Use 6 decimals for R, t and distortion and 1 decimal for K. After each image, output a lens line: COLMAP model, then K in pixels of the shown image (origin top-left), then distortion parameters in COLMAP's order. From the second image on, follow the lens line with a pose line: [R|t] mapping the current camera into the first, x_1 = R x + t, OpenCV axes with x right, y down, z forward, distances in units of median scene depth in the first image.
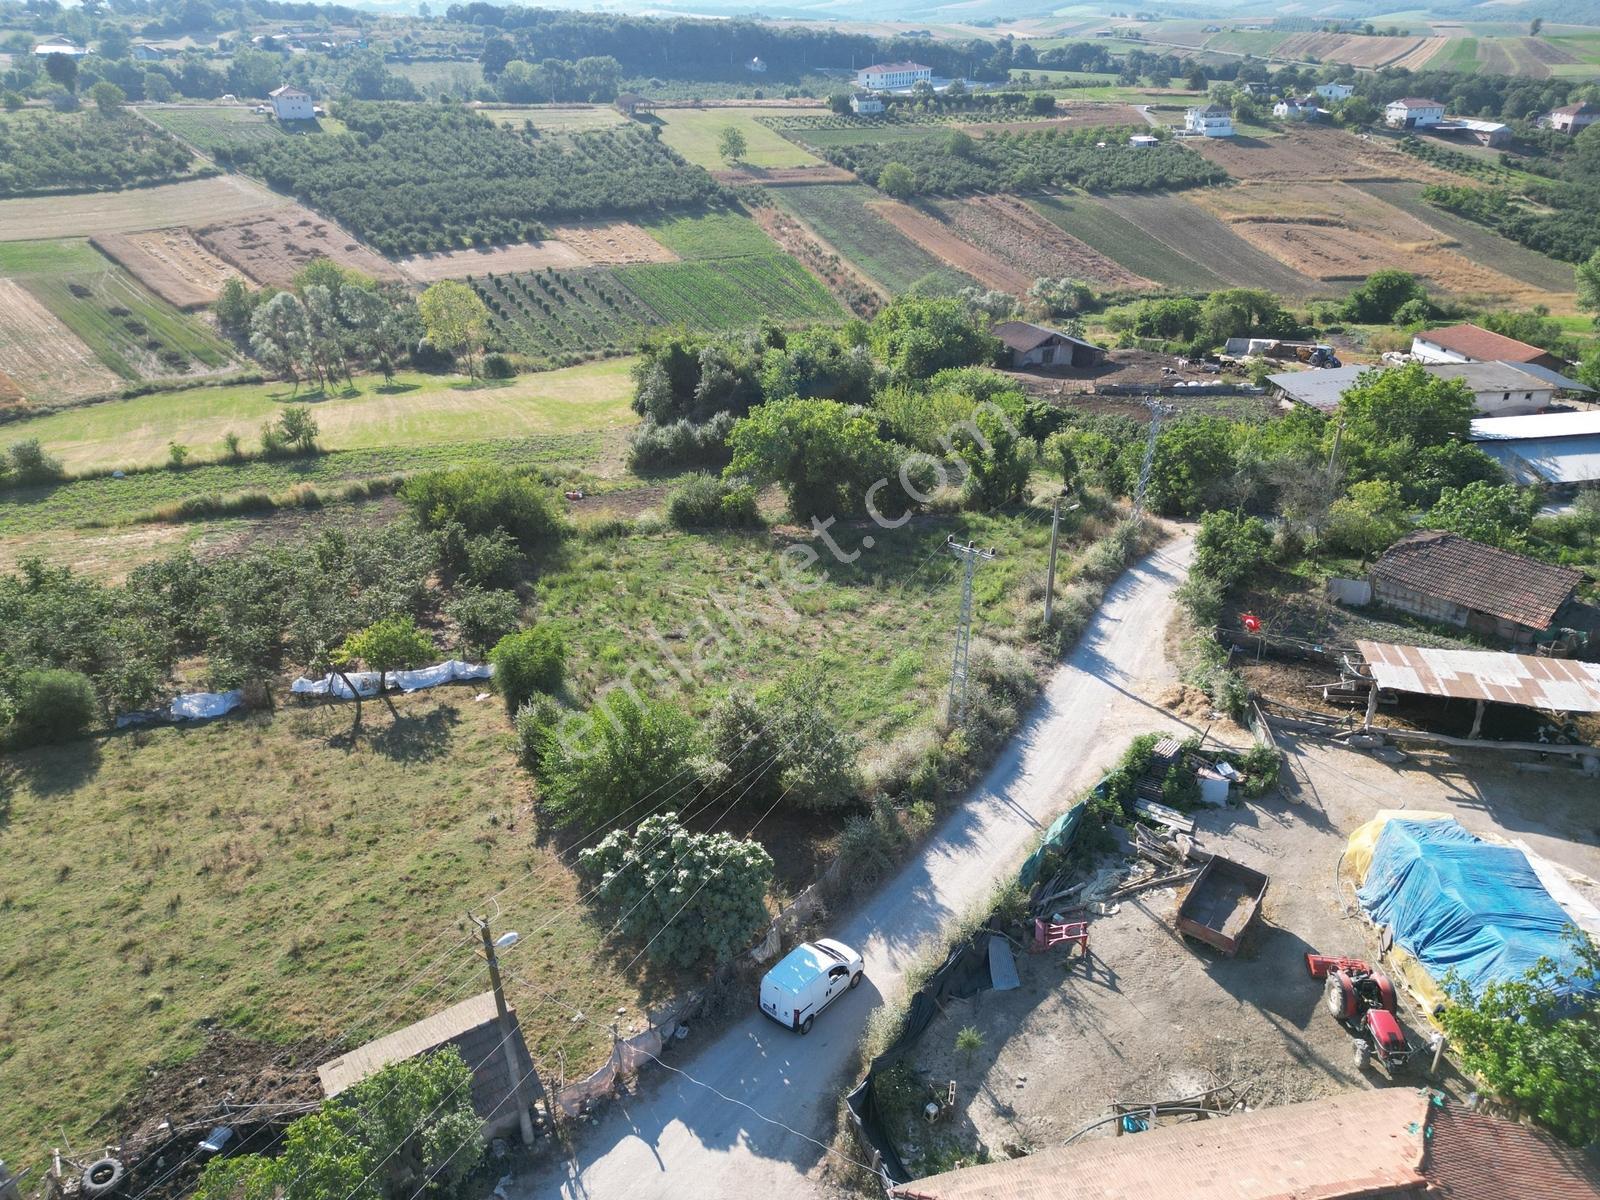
lens RADIAL K [[1117.4, 0, 796.4], [0, 1117.4, 598.6], [0, 0, 1]] dist [0.058592, -0.049255]
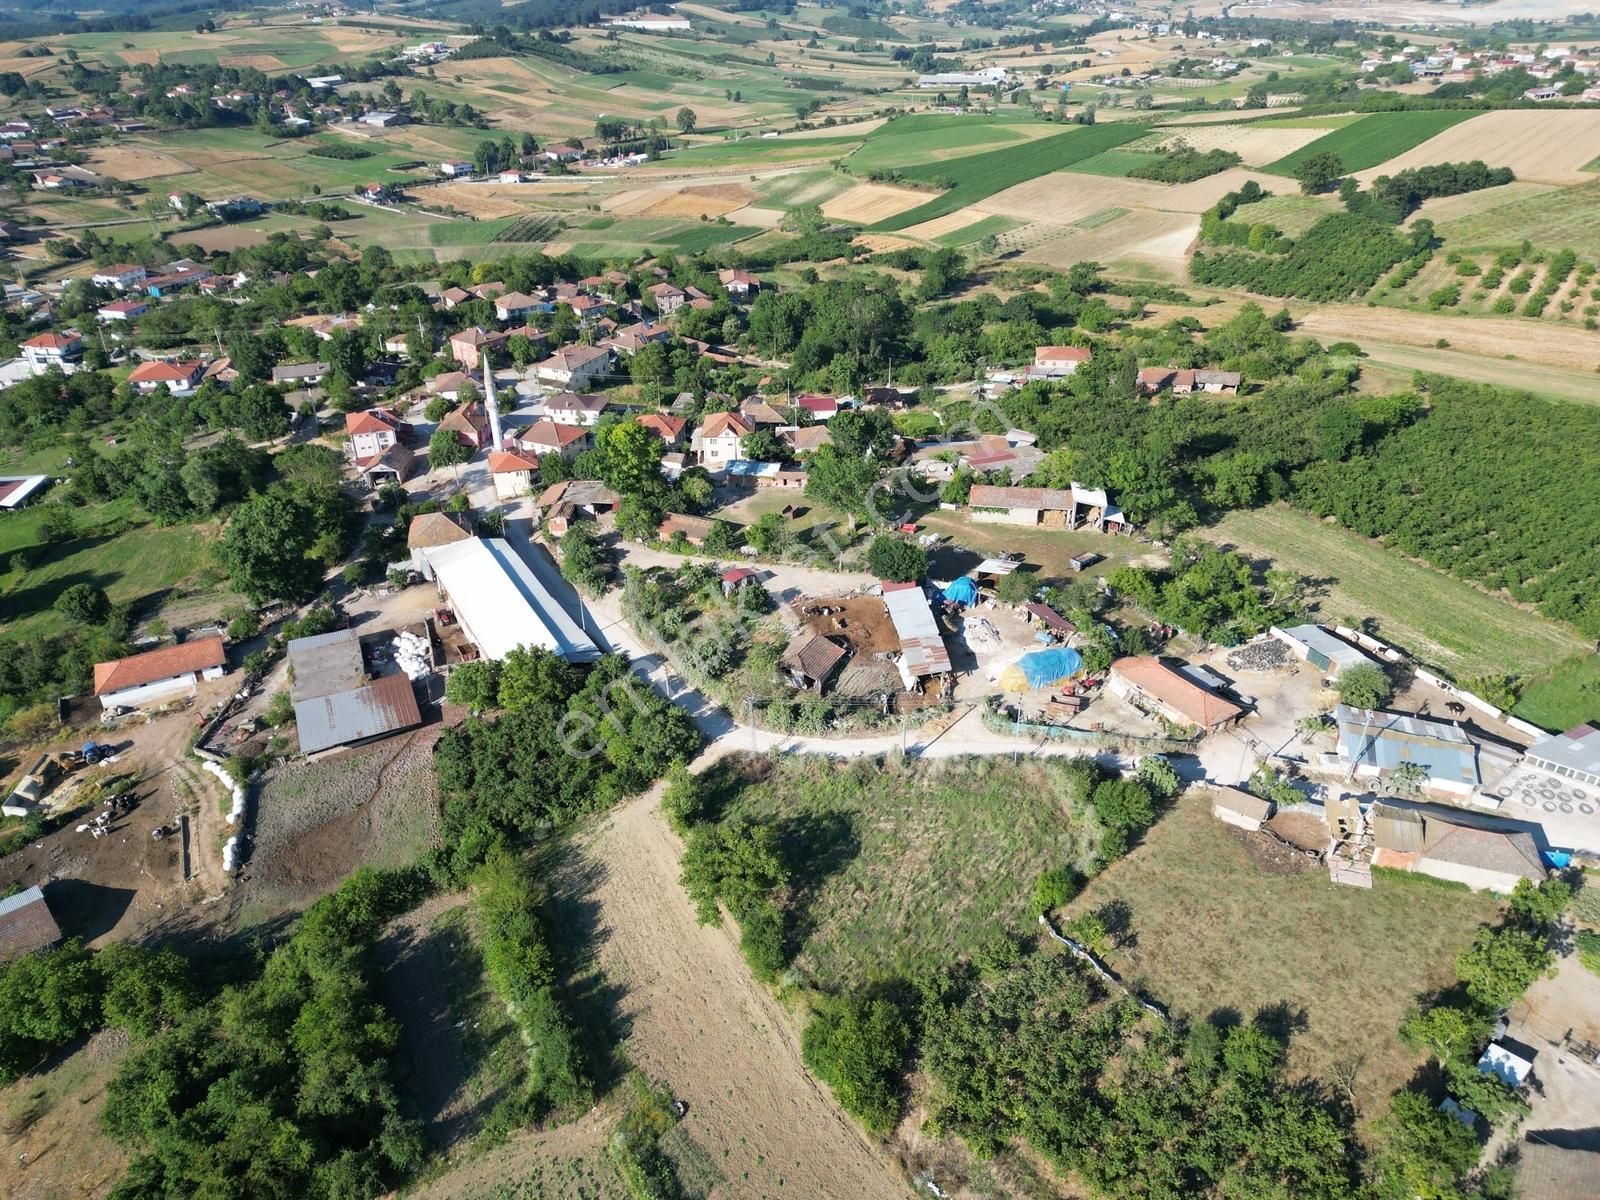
lens RADIAL K [[1117.4, 0, 792.4], [0, 1117.4, 604.3], [0, 0, 1]] dist [0.058592, -0.049255]
pose [[-0.323879, -0.459187, 0.827194, -0.857535], [0.454614, 0.691234, 0.561713, -0.934942], [-0.829716, 0.557981, -0.015123, 0.613481]]
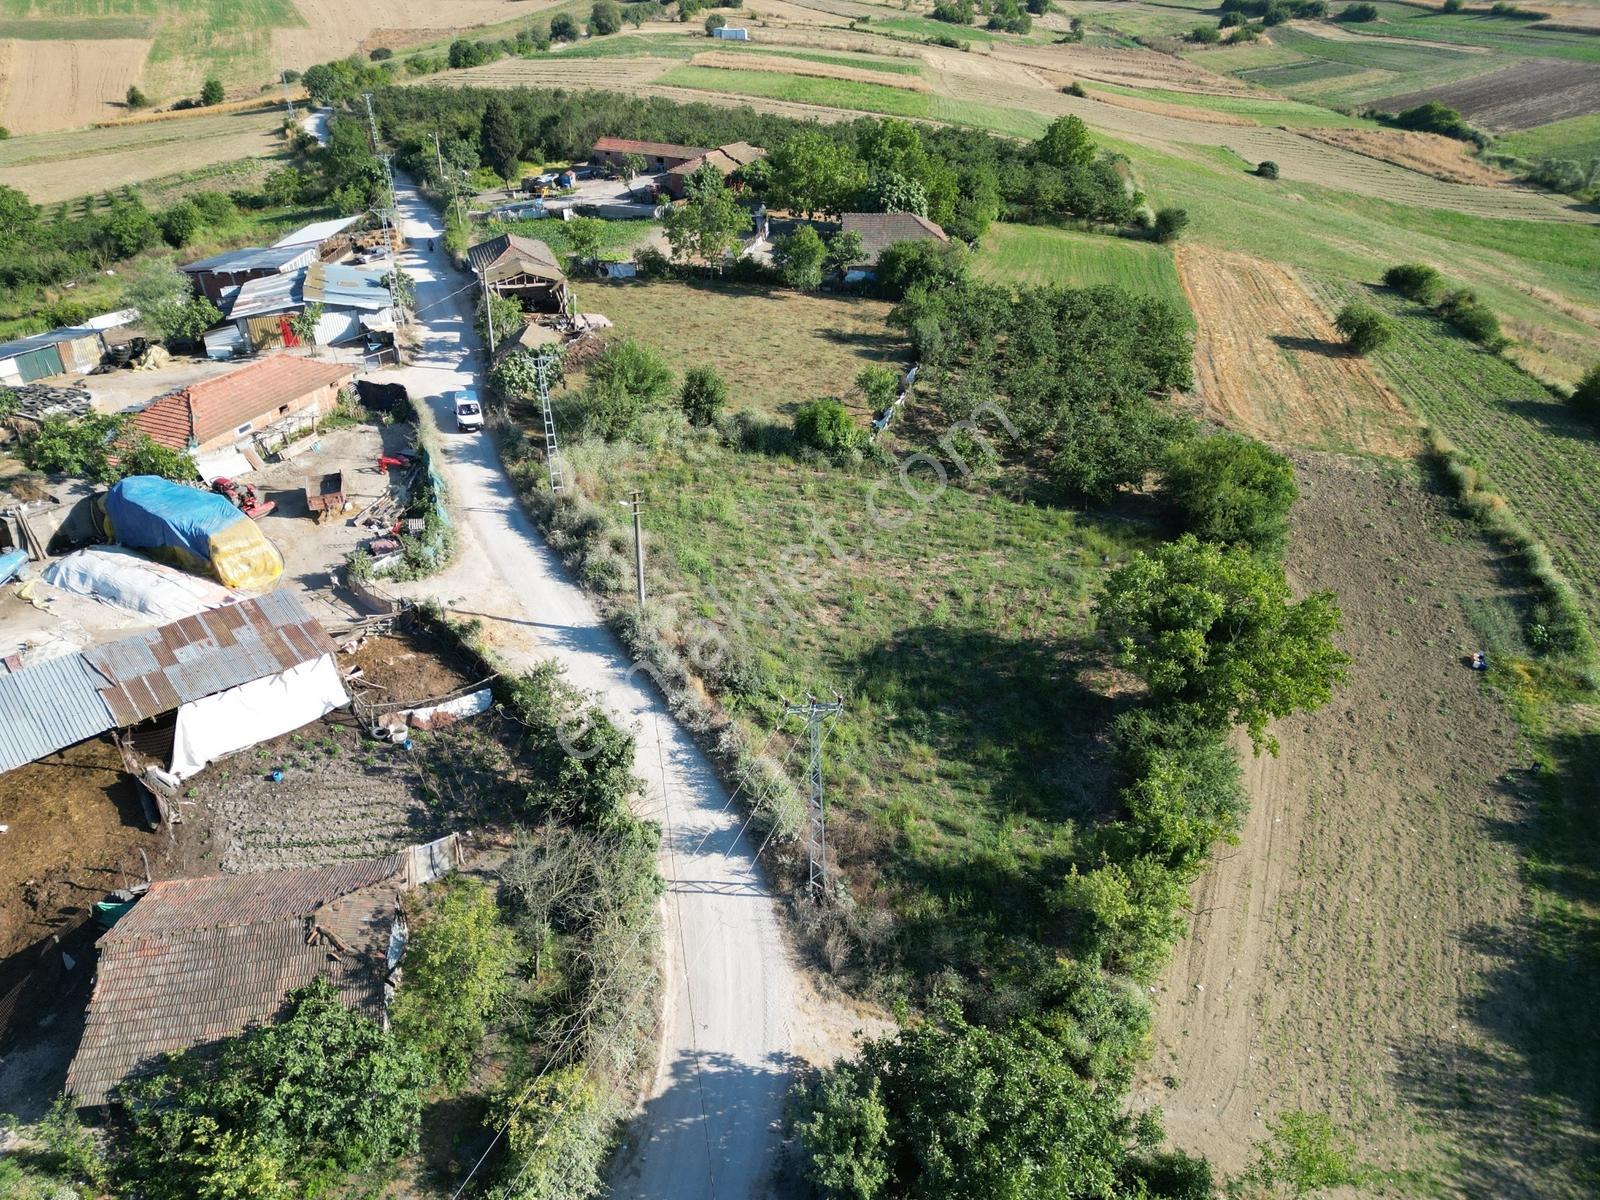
lens RADIAL K [[1117.4, 0, 797.9], [0, 1117.4, 605.2], [0, 0, 1]] dist [0.058592, -0.049255]
pose [[-0.545147, 0.433785, -0.717388, 0.490821], [-0.382579, 0.632696, 0.673298, -0.401306], [0.745955, 0.641503, -0.178955, 0.740160]]
